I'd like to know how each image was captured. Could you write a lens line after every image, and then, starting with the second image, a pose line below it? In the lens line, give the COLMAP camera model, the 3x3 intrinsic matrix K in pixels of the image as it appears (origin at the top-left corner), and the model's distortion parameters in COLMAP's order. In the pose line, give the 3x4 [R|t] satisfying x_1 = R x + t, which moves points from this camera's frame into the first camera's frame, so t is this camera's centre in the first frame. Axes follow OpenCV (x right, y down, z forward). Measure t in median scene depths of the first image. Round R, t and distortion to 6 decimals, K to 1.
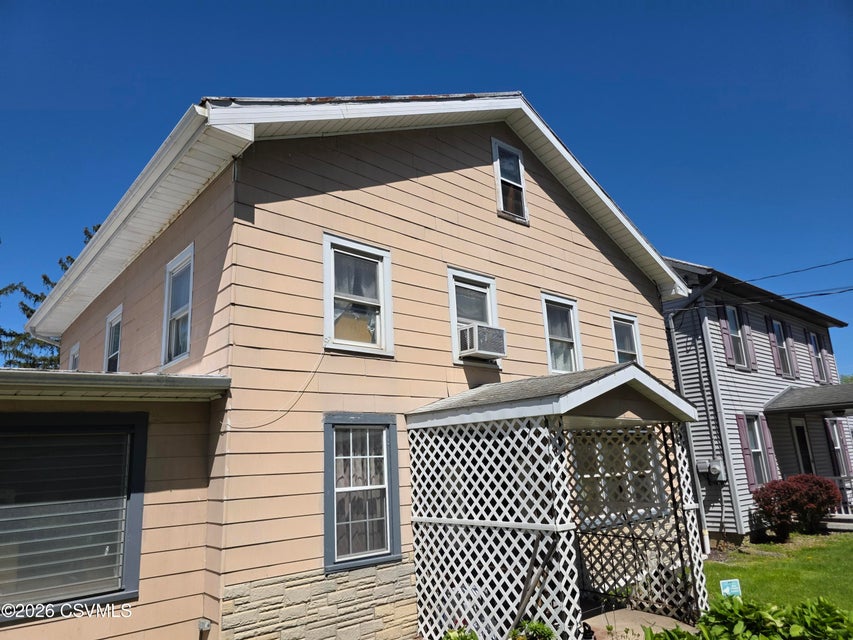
lens RADIAL K [[567.4, 0, 425.8], [0, 567.4, 333.1], [0, 0, 1]] dist [0.043594, -0.045966]
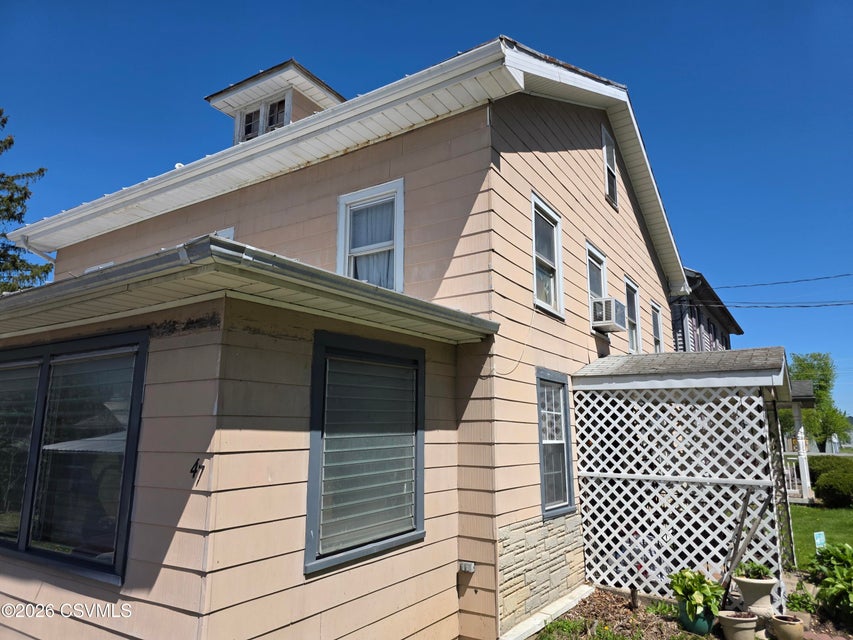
lens RADIAL K [[567.4, 0, 429.4], [0, 567.4, 322.0], [0, 0, 1]] dist [0.043594, -0.045966]
pose [[0.959035, 0.108357, 0.261745, -0.607897], [-0.115423, 0.993247, 0.011726, 0.066292], [-0.258707, -0.041457, 0.965066, 0.060984]]
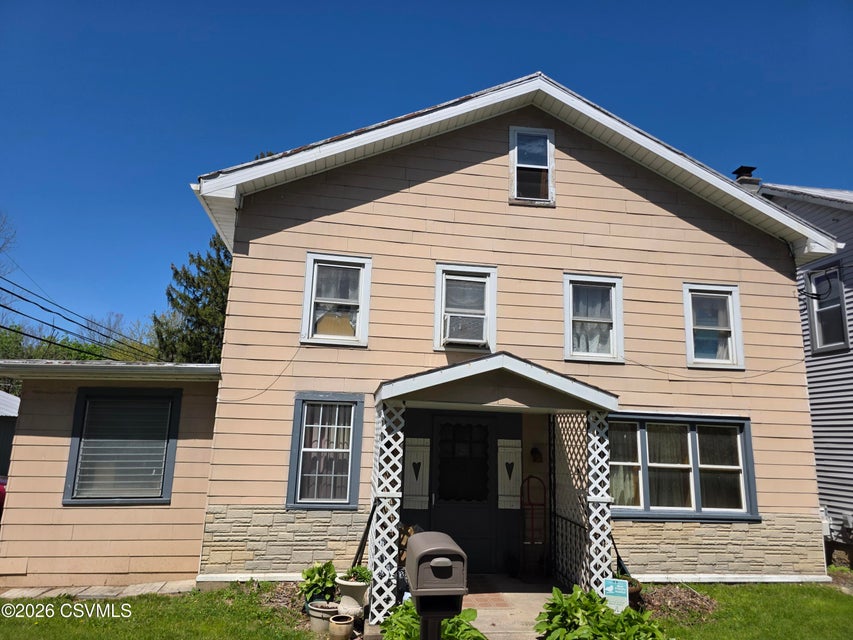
lens RADIAL K [[567.4, 0, 433.7], [0, 567.4, 329.1], [0, 0, 1]] dist [0.043594, -0.045966]
pose [[0.834901, -0.030584, -0.549550, 0.783780], [0.056032, 0.997991, 0.029586, -0.025321], [0.547541, -0.055494, 0.834937, 0.069471]]
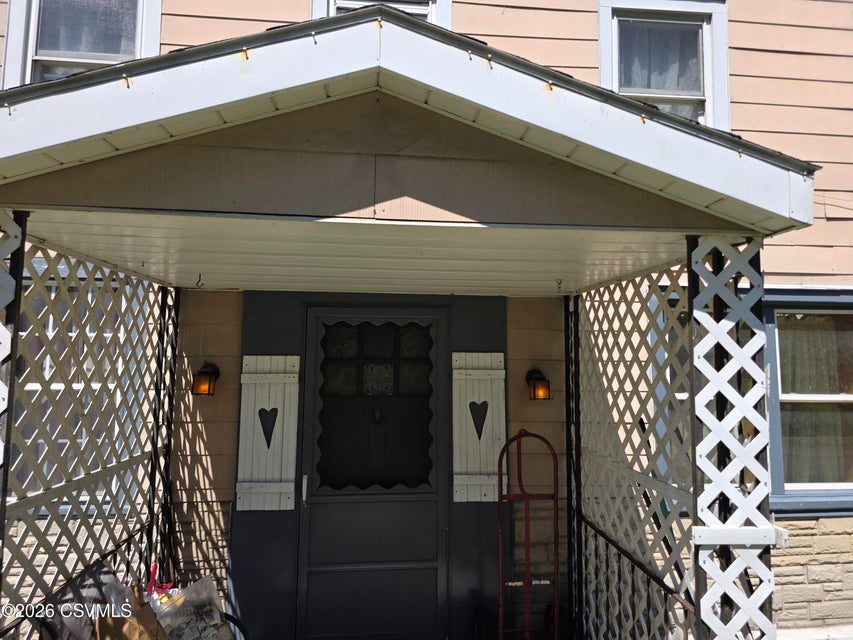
lens RADIAL K [[567.4, 0, 438.3], [0, 567.4, 334.6], [0, 0, 1]] dist [0.043594, -0.045966]
pose [[0.814571, 0.018016, -0.579784, 0.518808], [0.091944, 0.982872, 0.159718, 0.154863], [0.572730, -0.183409, 0.798962, 0.732076]]
